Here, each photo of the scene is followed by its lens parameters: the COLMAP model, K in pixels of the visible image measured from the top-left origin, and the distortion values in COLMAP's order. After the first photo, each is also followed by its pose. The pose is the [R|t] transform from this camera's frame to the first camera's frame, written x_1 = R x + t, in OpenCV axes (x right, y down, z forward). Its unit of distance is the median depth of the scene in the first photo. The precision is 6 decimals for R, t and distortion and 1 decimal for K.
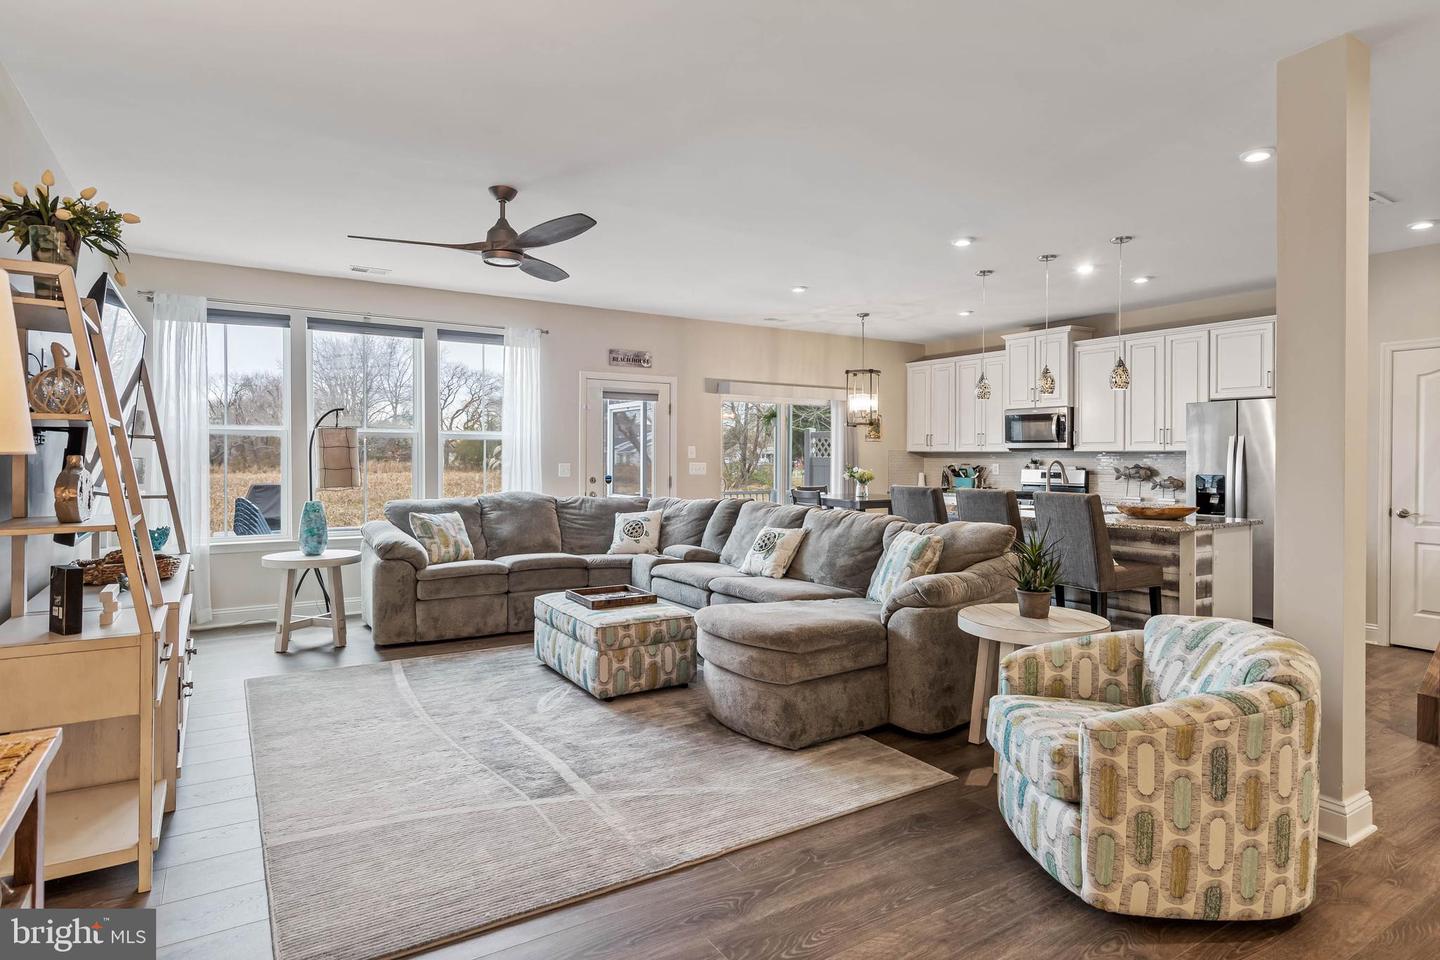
lens RADIAL K [[786.3, 0, 725.7], [0, 786.3, 464.0], [0, 0, 1]] dist [0.002072, 0.001652]
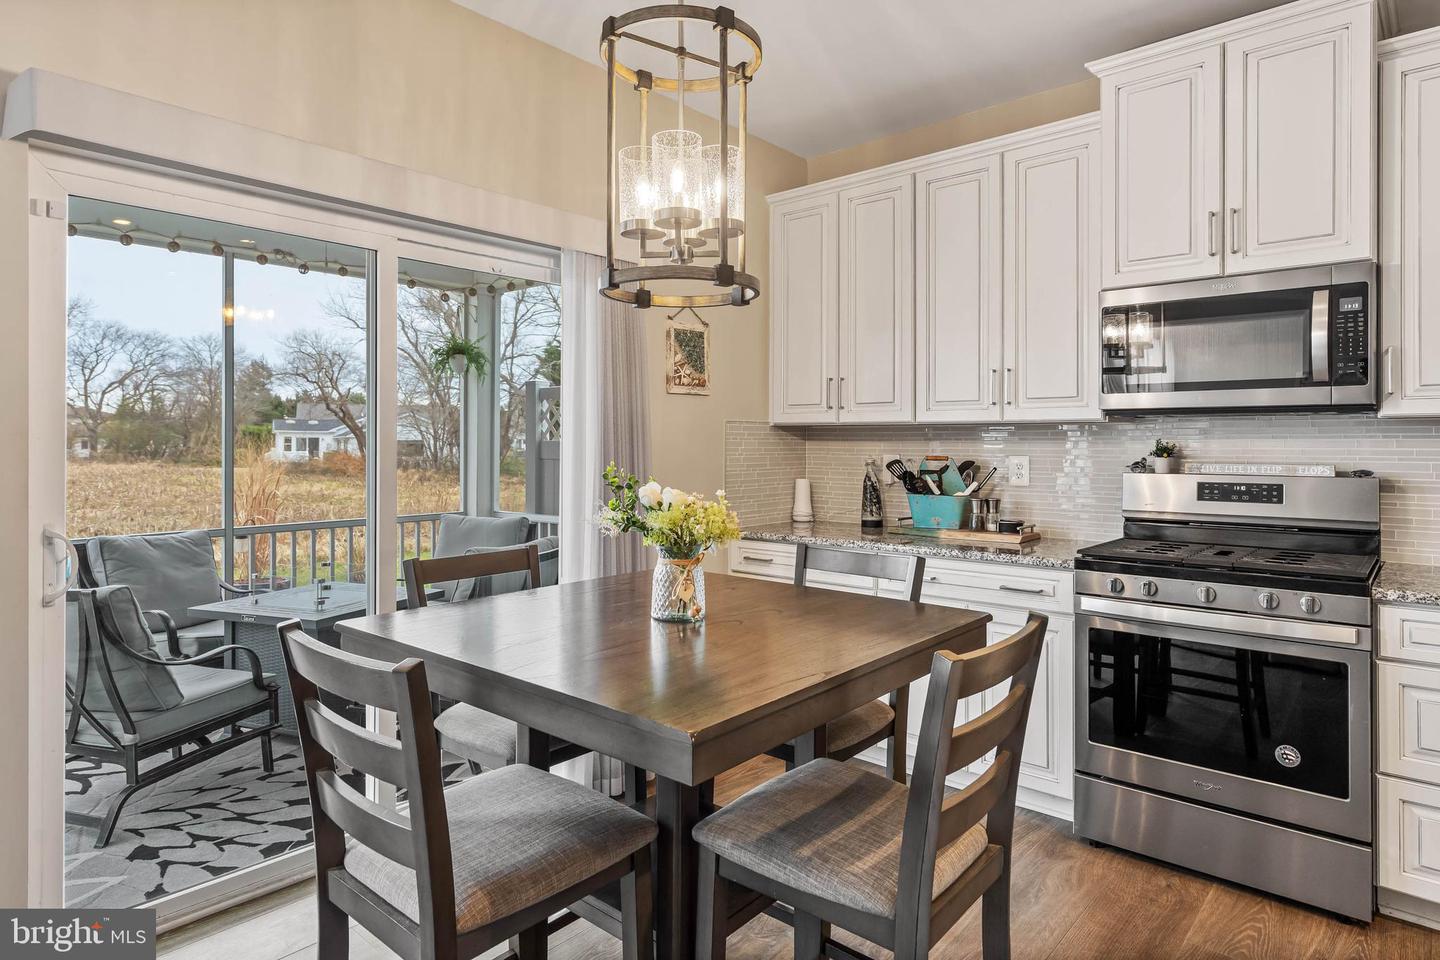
lens RADIAL K [[809.6, 0, 717.6], [0, 809.6, 446.2], [0, 0, 1]] dist [0.004554, 0.001328]
pose [[0.962062, -0.003998, 0.272800, 0.177077], [0.005081, 0.999982, -0.003262, -0.007175], [-0.272782, 0.004524, 0.962065, 1.128787]]
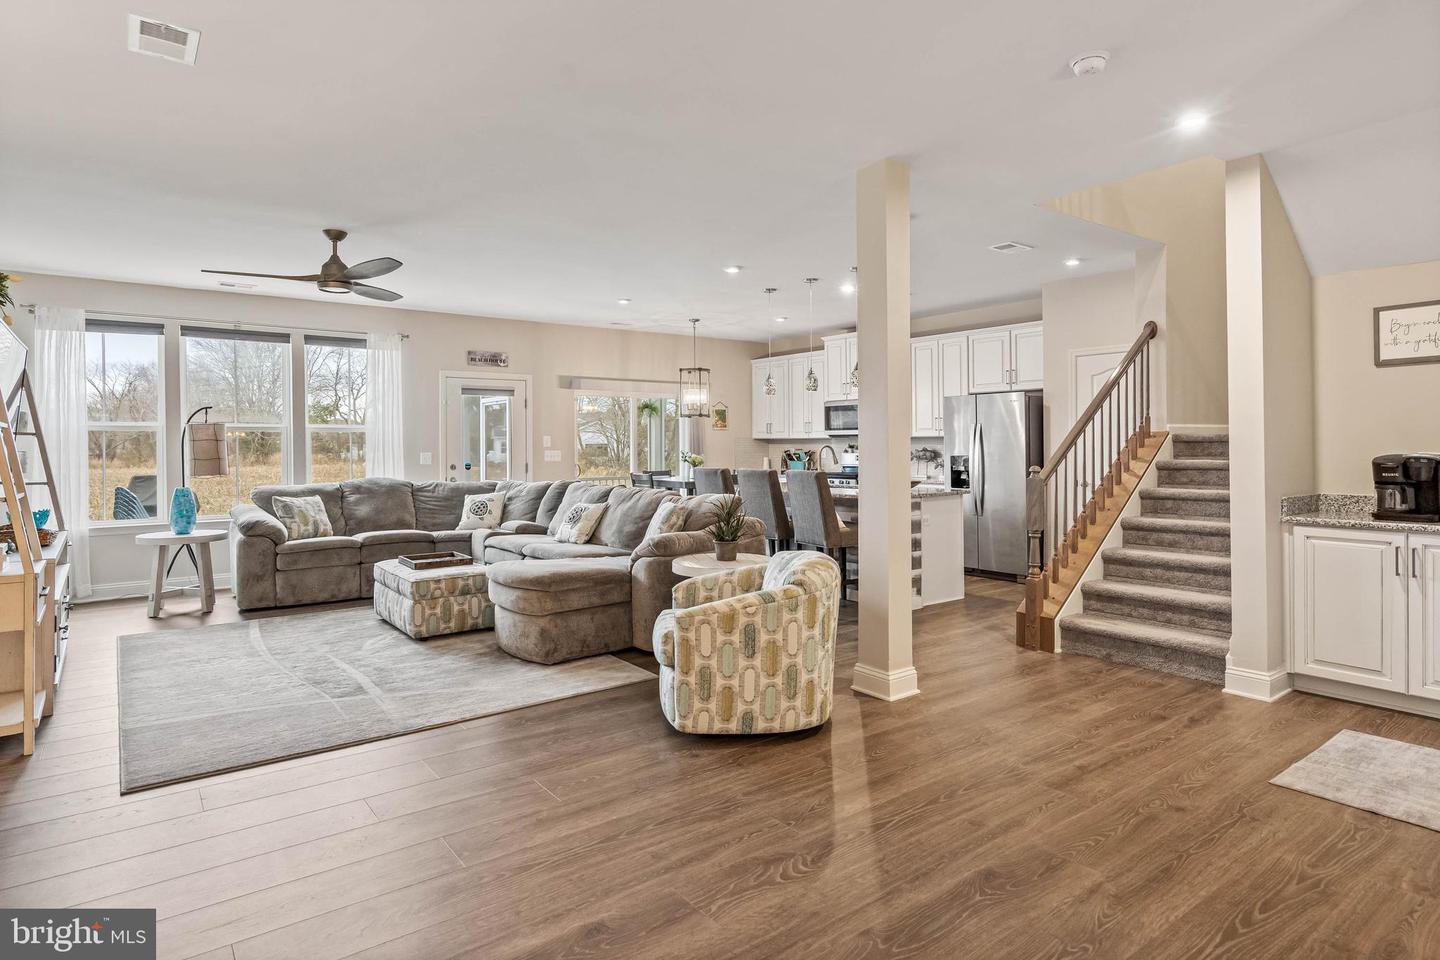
lens RADIAL K [[797.5, 0, 723.6], [0, 797.5, 444.3], [0, 0, 1]] dist [0.004840, -0.000321]
pose [[0.996695, -0.010878, 0.080507, 0.175822], [0.011630, 0.999893, -0.008882, 0.003735], [-0.080402, 0.009789, 0.996714, -0.238452]]
